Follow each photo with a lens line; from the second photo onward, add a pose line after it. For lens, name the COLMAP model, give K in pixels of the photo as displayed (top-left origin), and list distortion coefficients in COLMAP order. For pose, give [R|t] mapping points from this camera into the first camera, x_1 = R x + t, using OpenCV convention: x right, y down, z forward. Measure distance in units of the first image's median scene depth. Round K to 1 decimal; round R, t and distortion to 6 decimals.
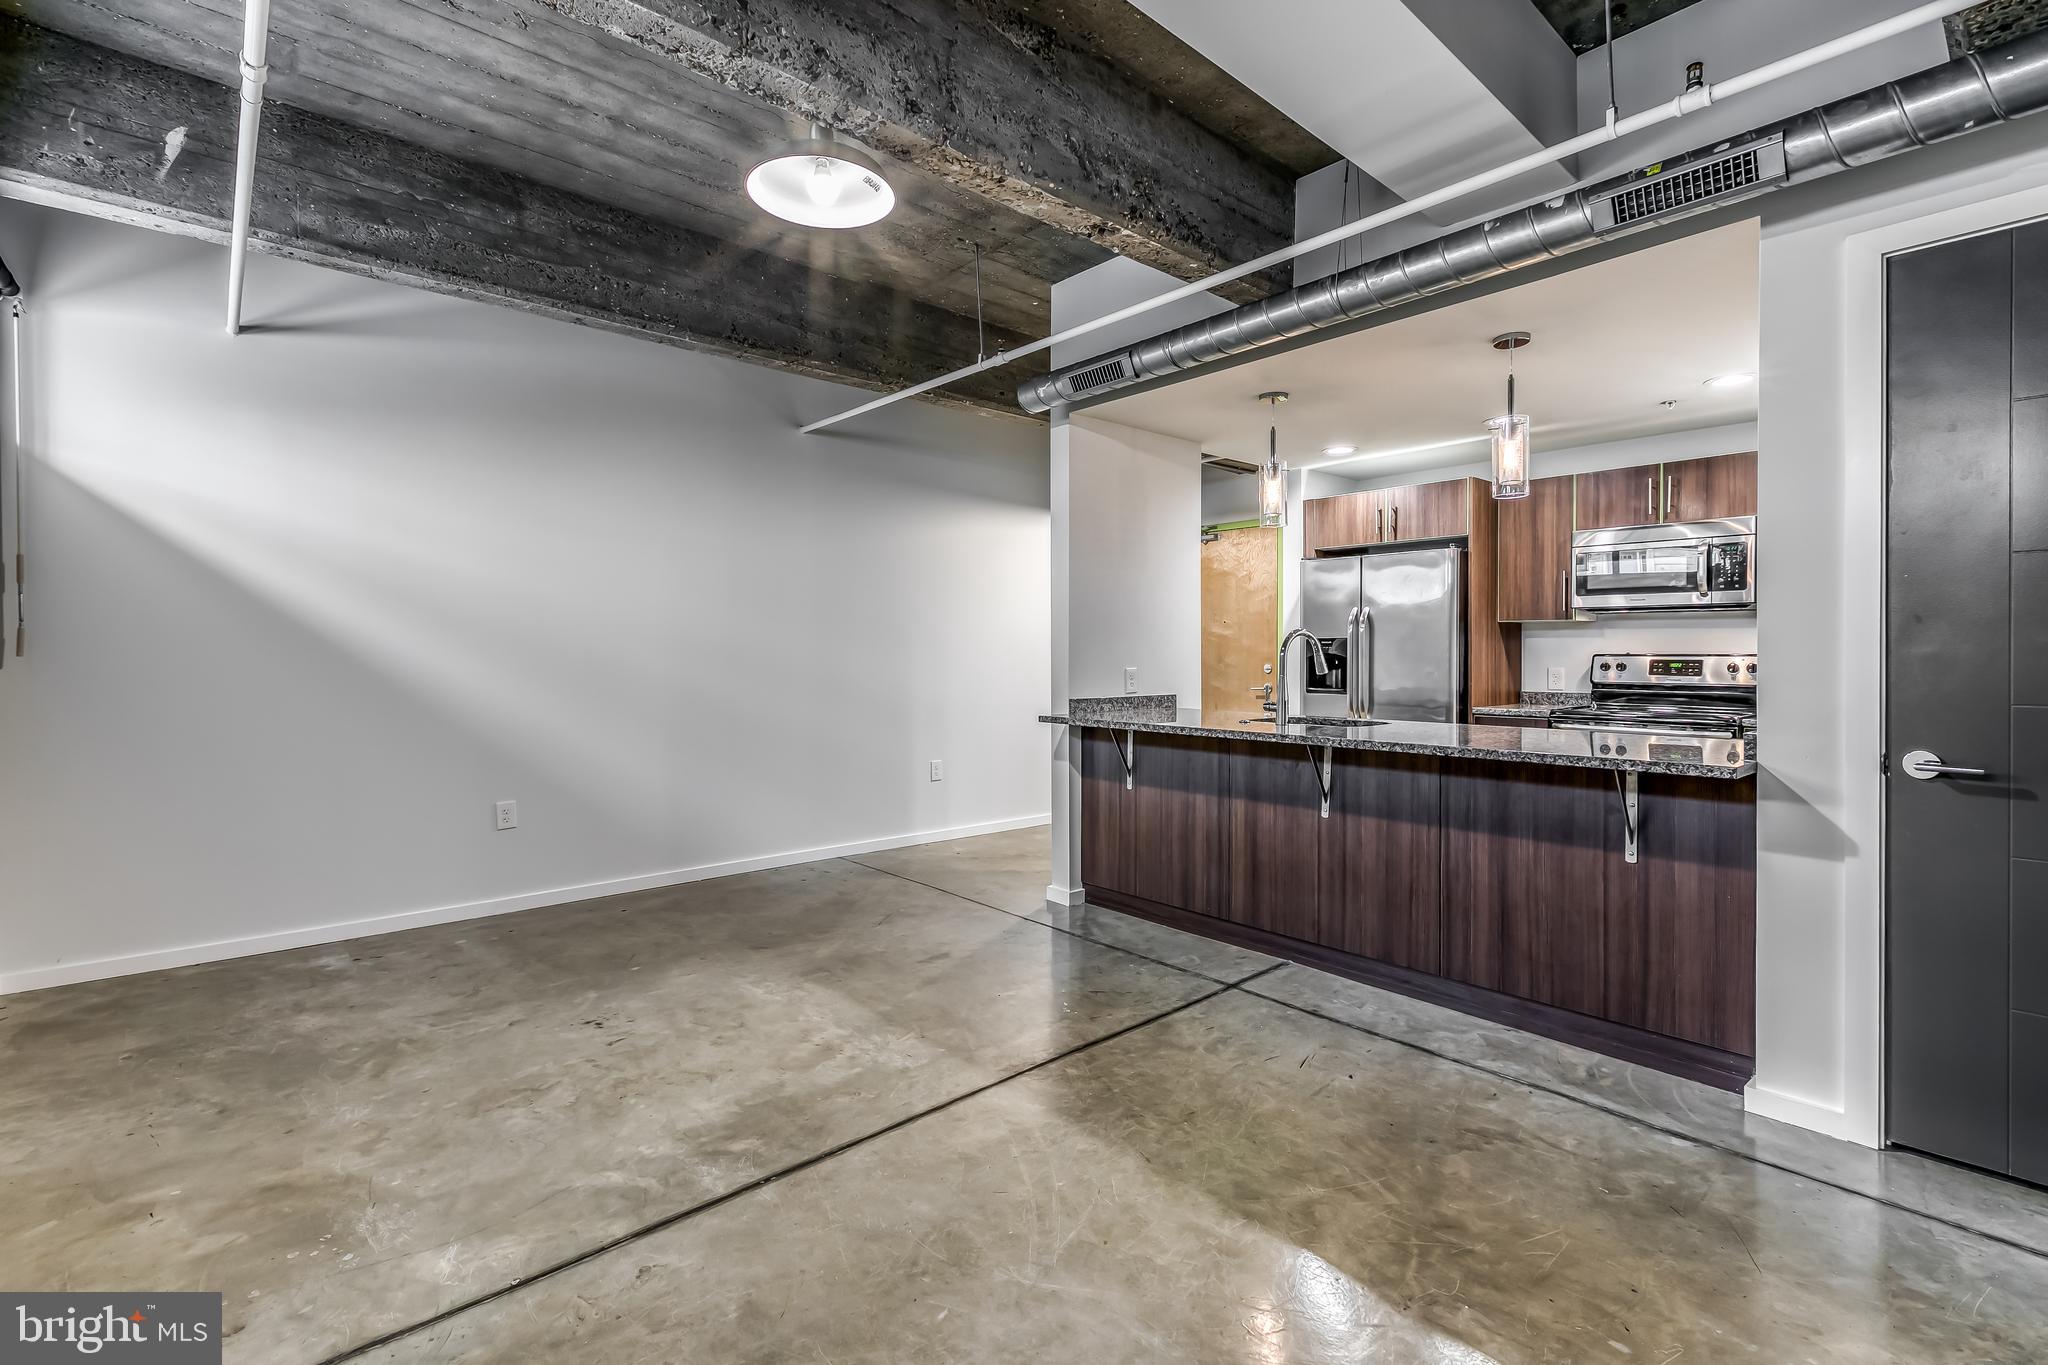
lens RADIAL K [[933.6, 0, 1023.2], [0, 933.6, 661.6], [0, 0, 1]] dist [0.002490, -0.000554]
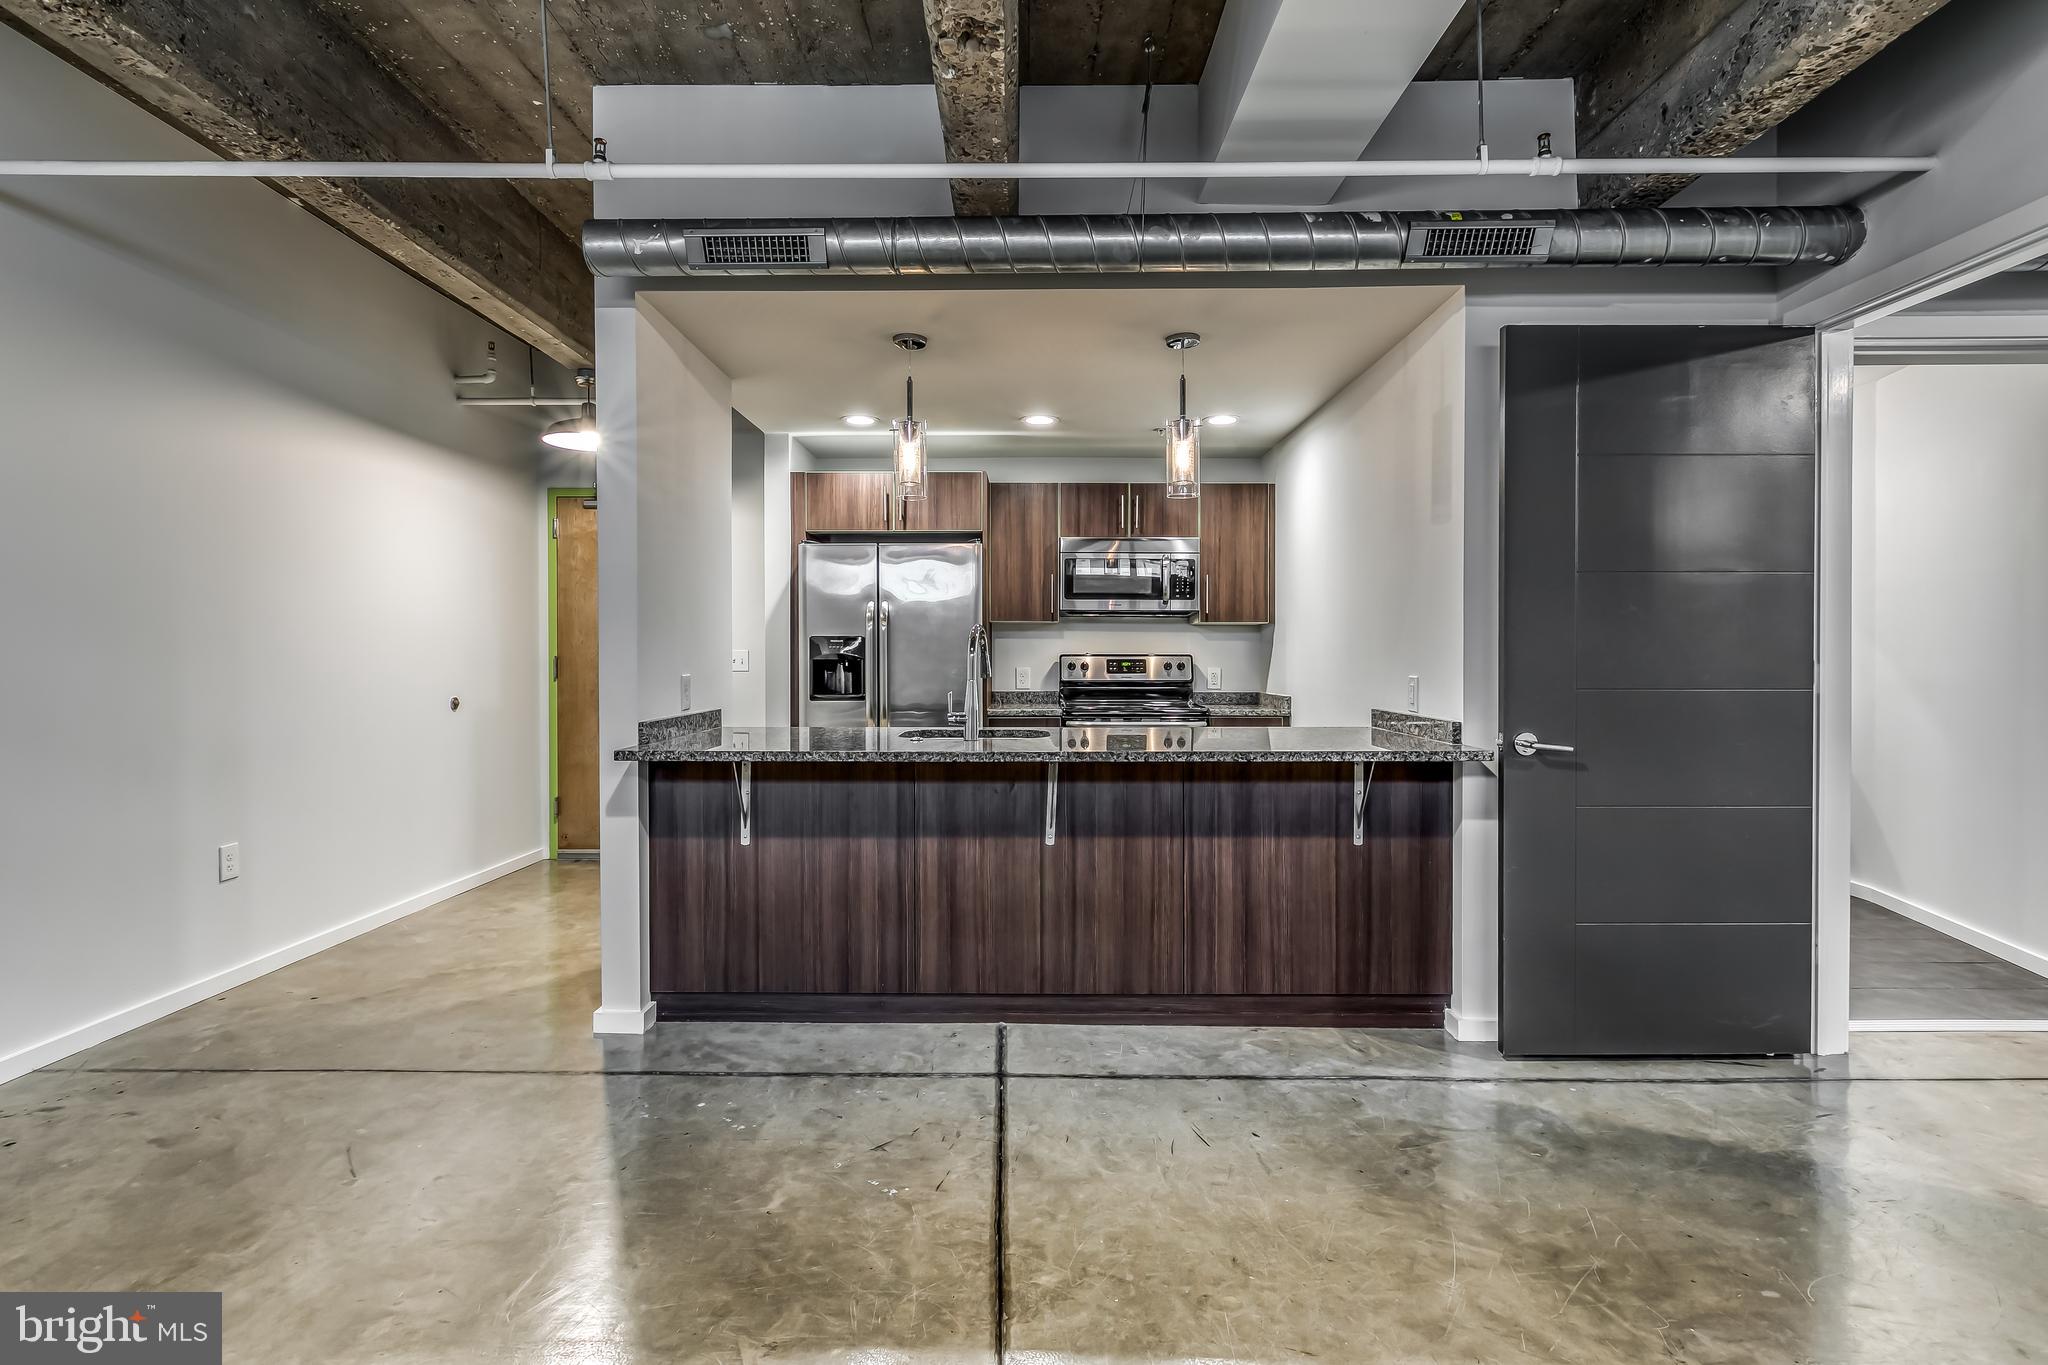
lens RADIAL K [[981.4, 0, 1020.2], [0, 981.4, 666.6], [0, 0, 1]] dist [0.004914, 0.000122]
pose [[0.663087, -0.010374, 0.748471, -0.406472], [0.007007, 0.999946, 0.007651, -0.005054], [-0.748510, 0.000171, 0.663124, 0.460972]]
